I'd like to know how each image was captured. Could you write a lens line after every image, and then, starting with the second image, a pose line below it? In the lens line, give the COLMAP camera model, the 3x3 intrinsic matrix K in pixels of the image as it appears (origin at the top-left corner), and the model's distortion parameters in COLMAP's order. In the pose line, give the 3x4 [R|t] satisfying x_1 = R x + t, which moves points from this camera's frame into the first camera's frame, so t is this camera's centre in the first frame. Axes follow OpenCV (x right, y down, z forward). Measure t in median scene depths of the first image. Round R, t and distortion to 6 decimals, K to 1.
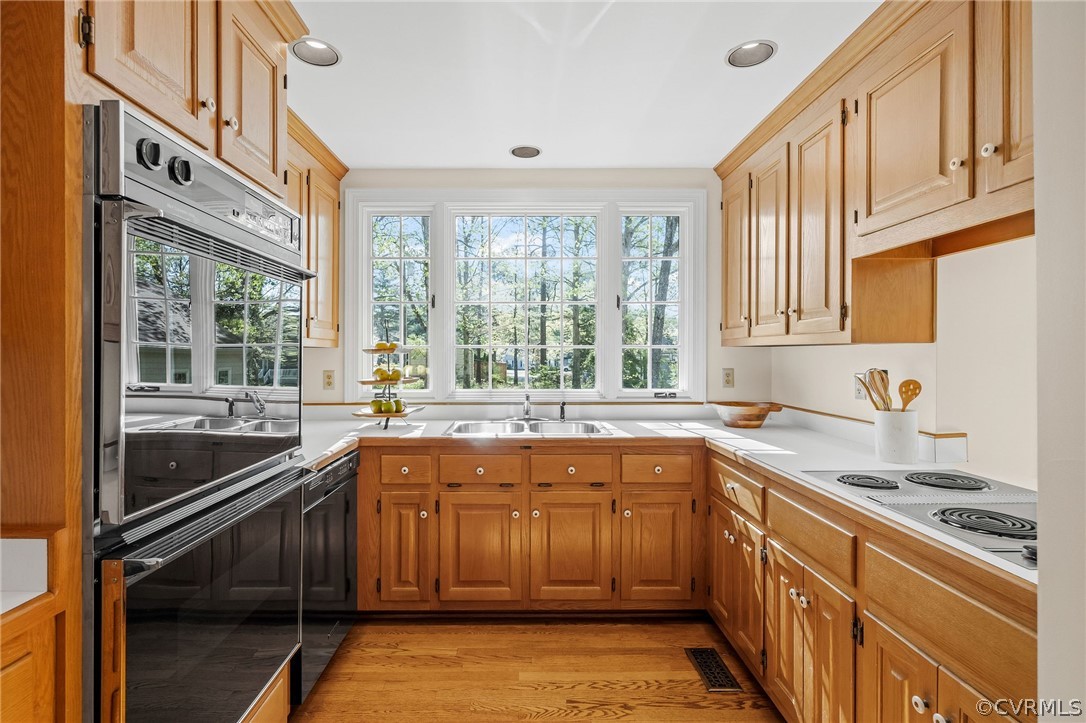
lens RADIAL K [[523.3, 0, 535.3], [0, 523.3, 356.1], [0, 0, 1]] dist [-0.003536, 0.000196]
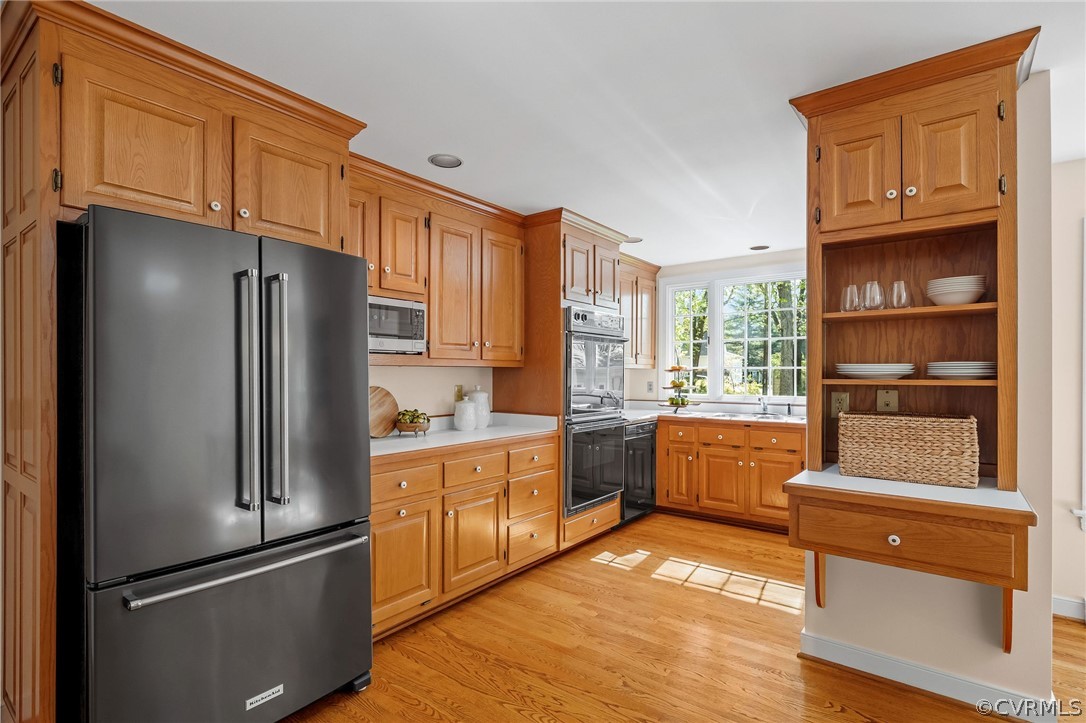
lens RADIAL K [[523.3, 0, 533.1], [0, 523.3, 378.2], [0, 0, 1]] dist [-0.003536, 0.000196]
pose [[0.780419, 0.005443, -0.625233, 0.511714], [-0.003447, 0.999984, 0.004402, 0.010833], [0.625248, -0.001280, 0.780425, -0.801617]]
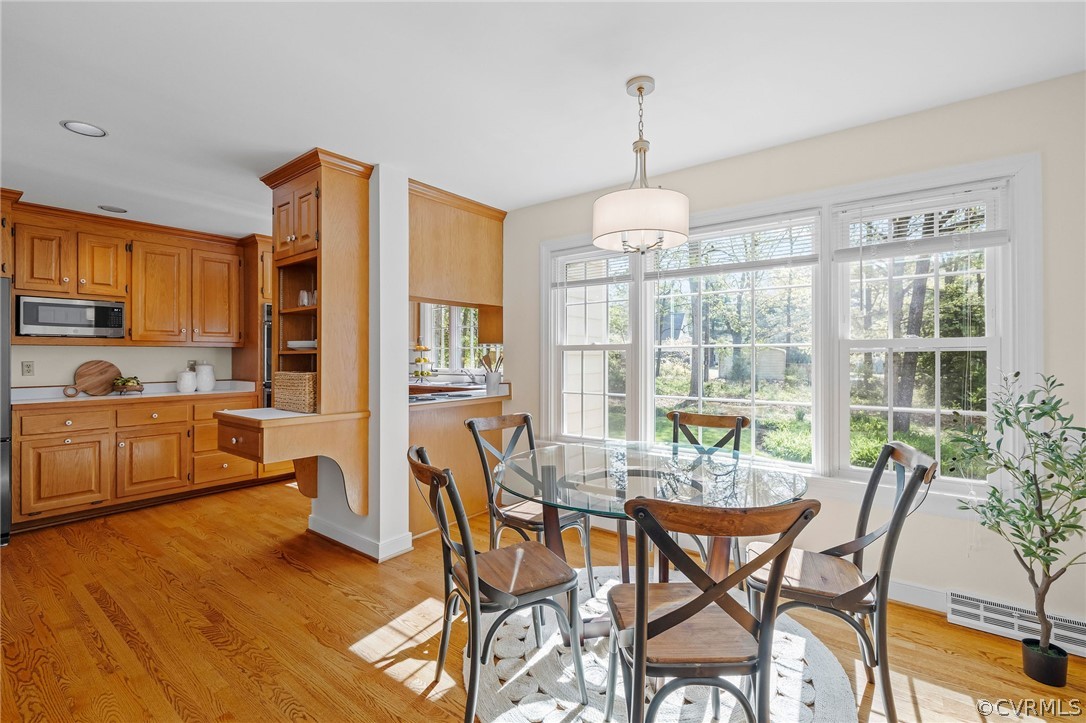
lens RADIAL K [[486.9, 0, 544.7], [0, 486.9, 359.6], [0, 0, 1]] dist [-0.003574, -0.000774]
pose [[0.779952, -0.001421, -0.625837, 1.686966], [0.001422, 0.999999, -0.000498, 0.038038], [0.625837, -0.000501, 0.779953, -0.405752]]
